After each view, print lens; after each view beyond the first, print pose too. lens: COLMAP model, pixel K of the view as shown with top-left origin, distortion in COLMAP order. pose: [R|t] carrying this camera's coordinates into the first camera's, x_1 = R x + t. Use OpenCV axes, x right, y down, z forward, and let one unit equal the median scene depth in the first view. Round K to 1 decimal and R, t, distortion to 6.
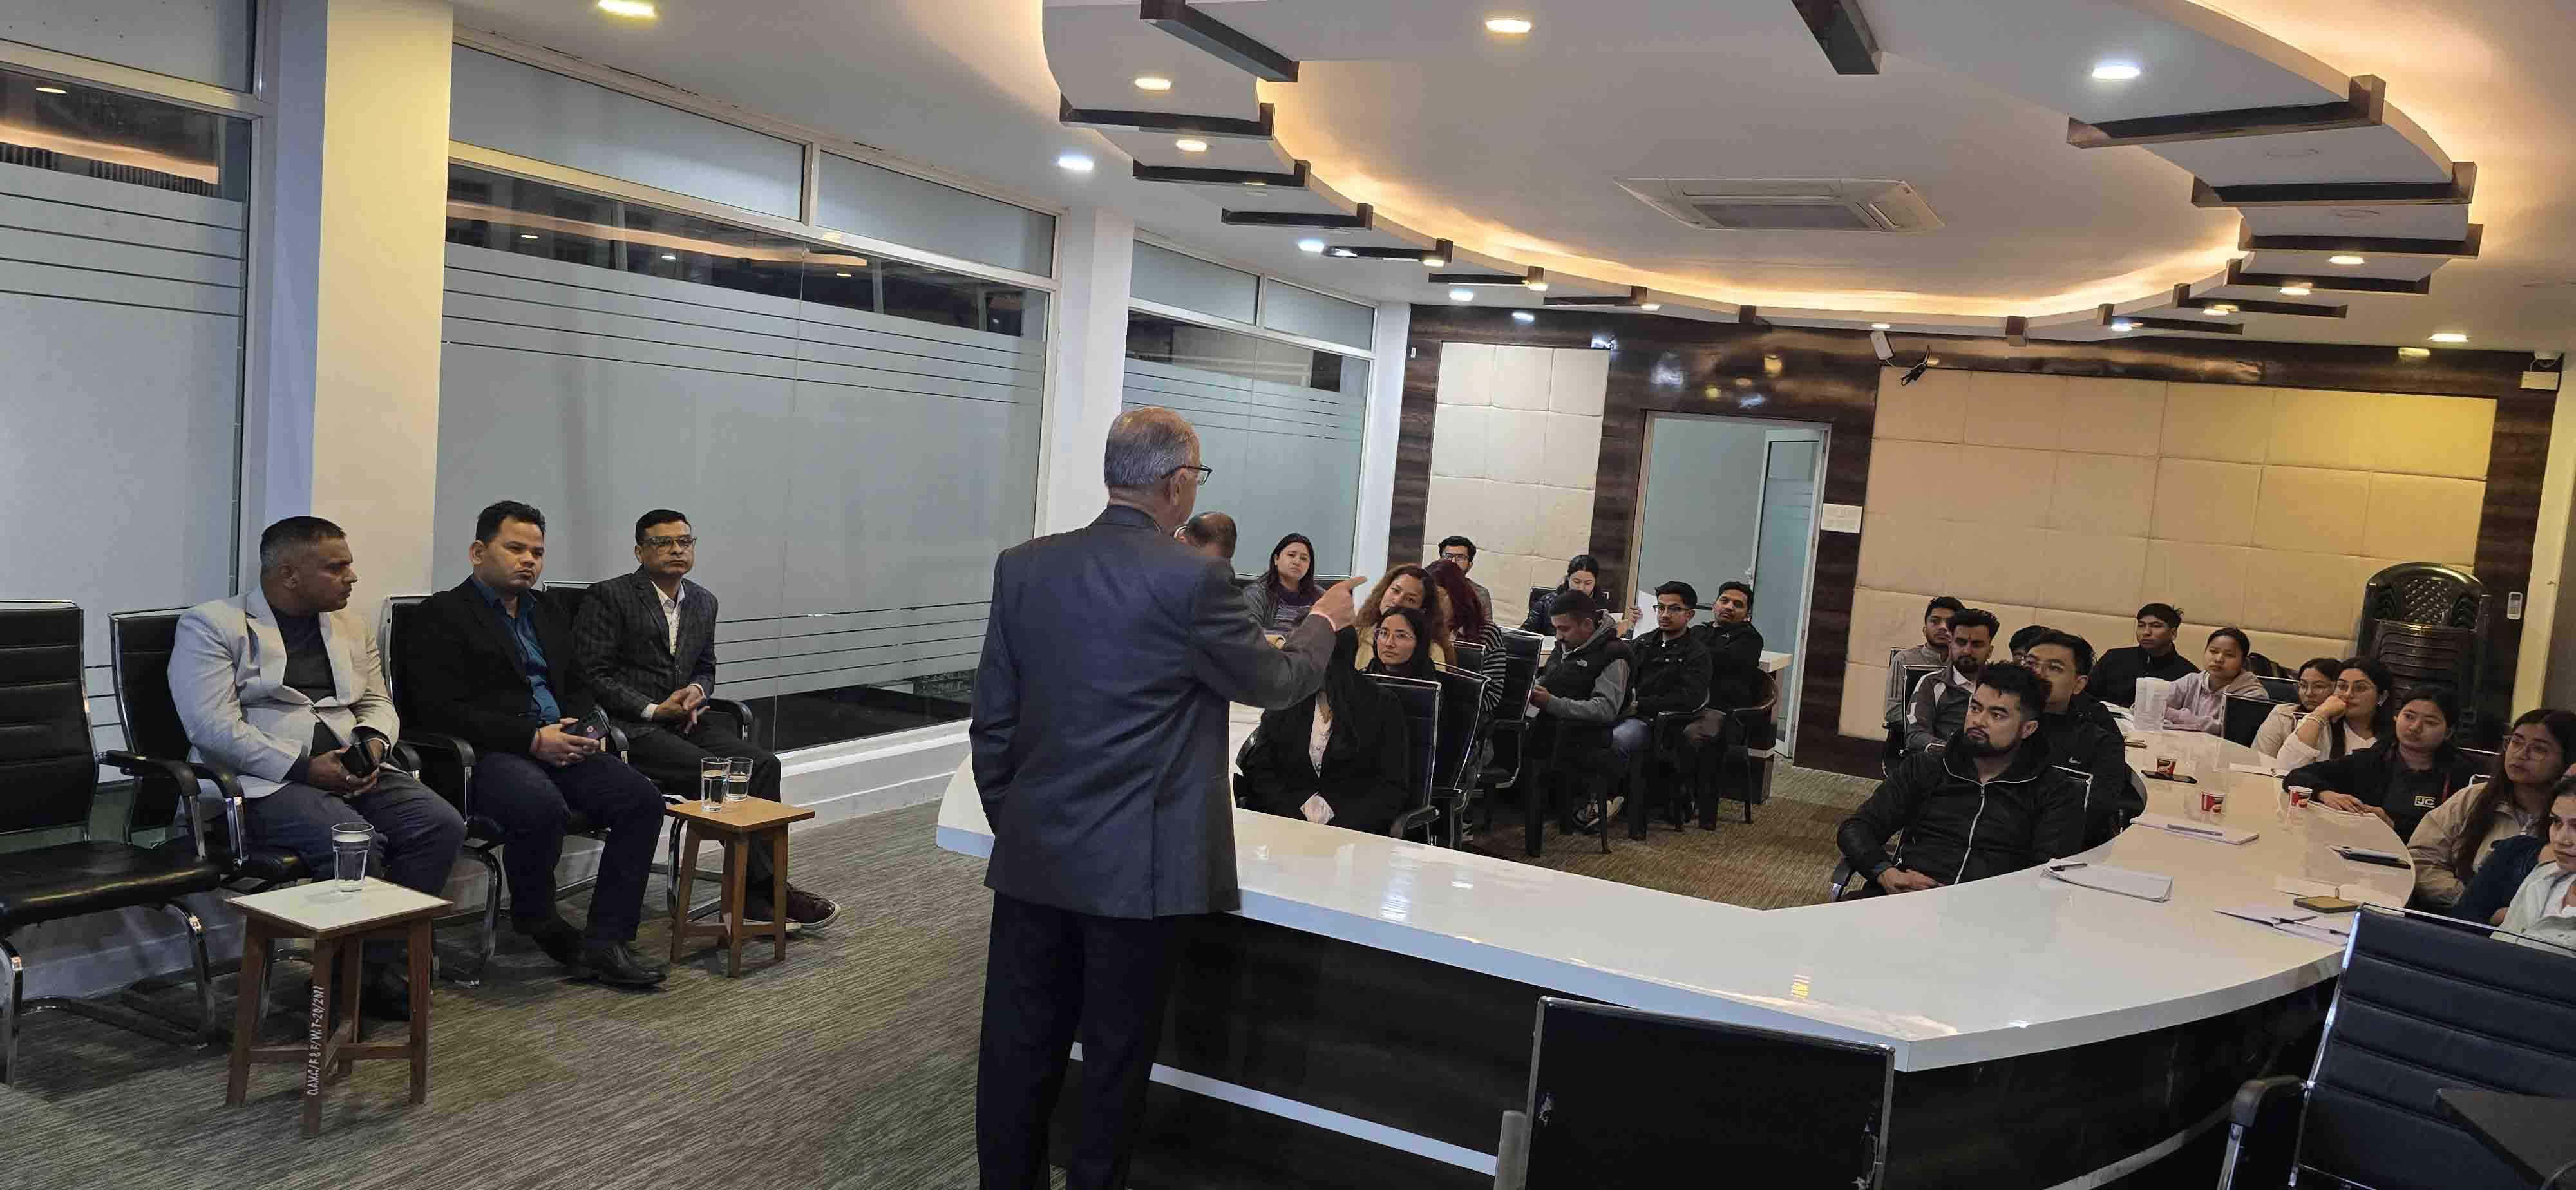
lens RADIAL K [[1743.0, 0, 1272.2], [0, 1743.0, 589.7], [0, 0, 1]] dist [0.049294, -0.044062]
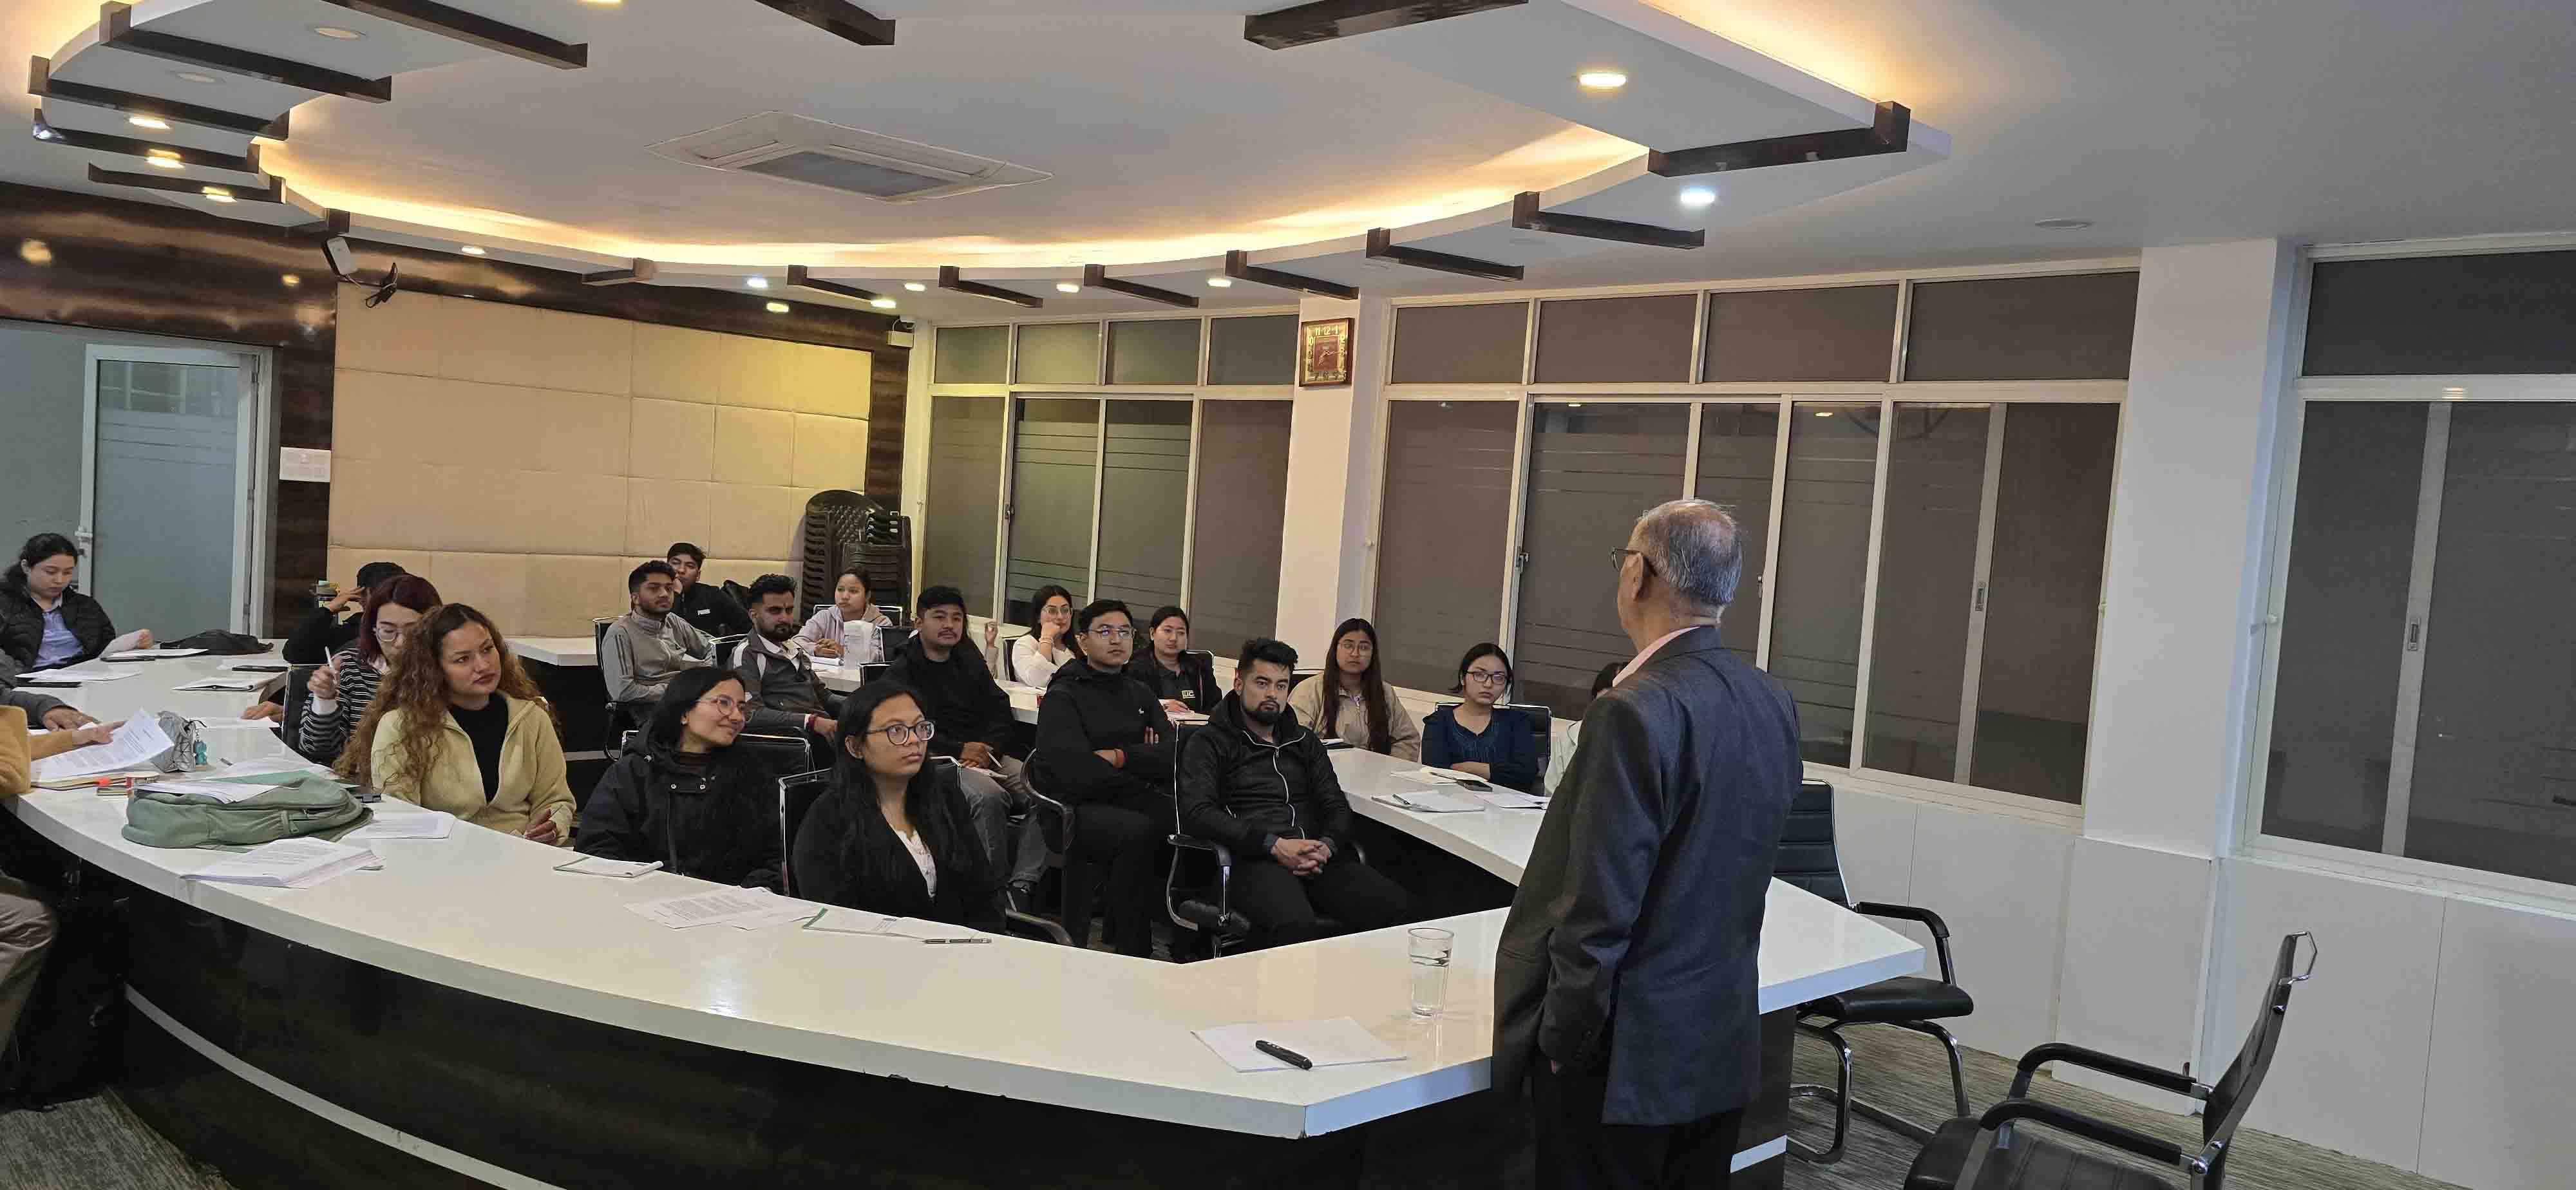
lens RADIAL K [[1743.0, 0, 1294.9], [0, 1743.0, 598.8], [0, 0, 1]] dist [0.049294, -0.044062]
pose [[0.342478, -0.110924, 0.932955, -0.337179], [0.034282, 0.993820, 0.105576, -0.056770], [-0.938900, -0.004173, 0.344164, 0.316840]]
